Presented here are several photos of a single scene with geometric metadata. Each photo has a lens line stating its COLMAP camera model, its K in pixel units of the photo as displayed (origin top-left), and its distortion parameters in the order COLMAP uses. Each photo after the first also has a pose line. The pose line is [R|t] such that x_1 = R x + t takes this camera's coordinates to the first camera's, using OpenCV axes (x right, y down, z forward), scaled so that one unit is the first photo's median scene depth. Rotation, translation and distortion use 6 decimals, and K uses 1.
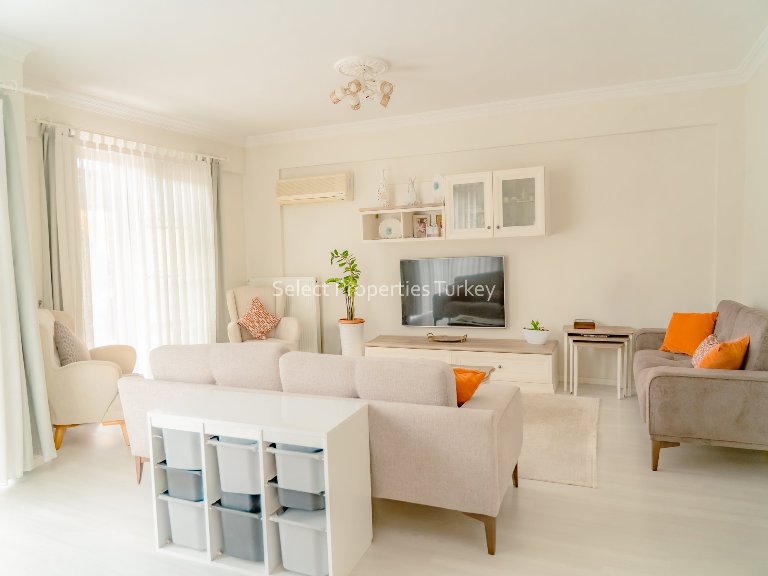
lens RADIAL K [[521.3, 0, 387.6], [0, 521.3, 291.8], [0, 0, 1]] dist [-0.033657, 0.000961]
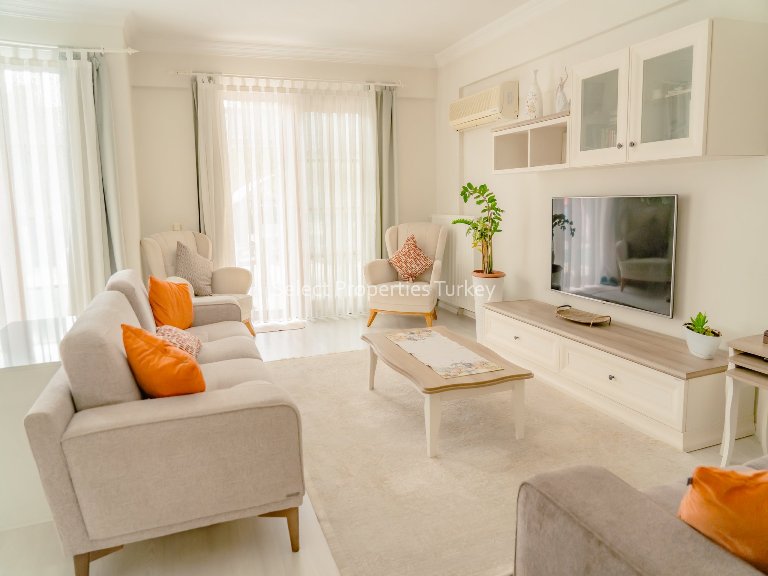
lens RADIAL K [[521.3, 0, 381.5], [0, 521.3, 280.1], [0, 0, 1]] dist [-0.033657, 0.000961]
pose [[0.684933, 0.134200, -0.716141, 0.443436], [-0.063486, 0.990145, 0.124827, -0.026947], [0.725835, -0.040033, 0.686703, 0.381280]]
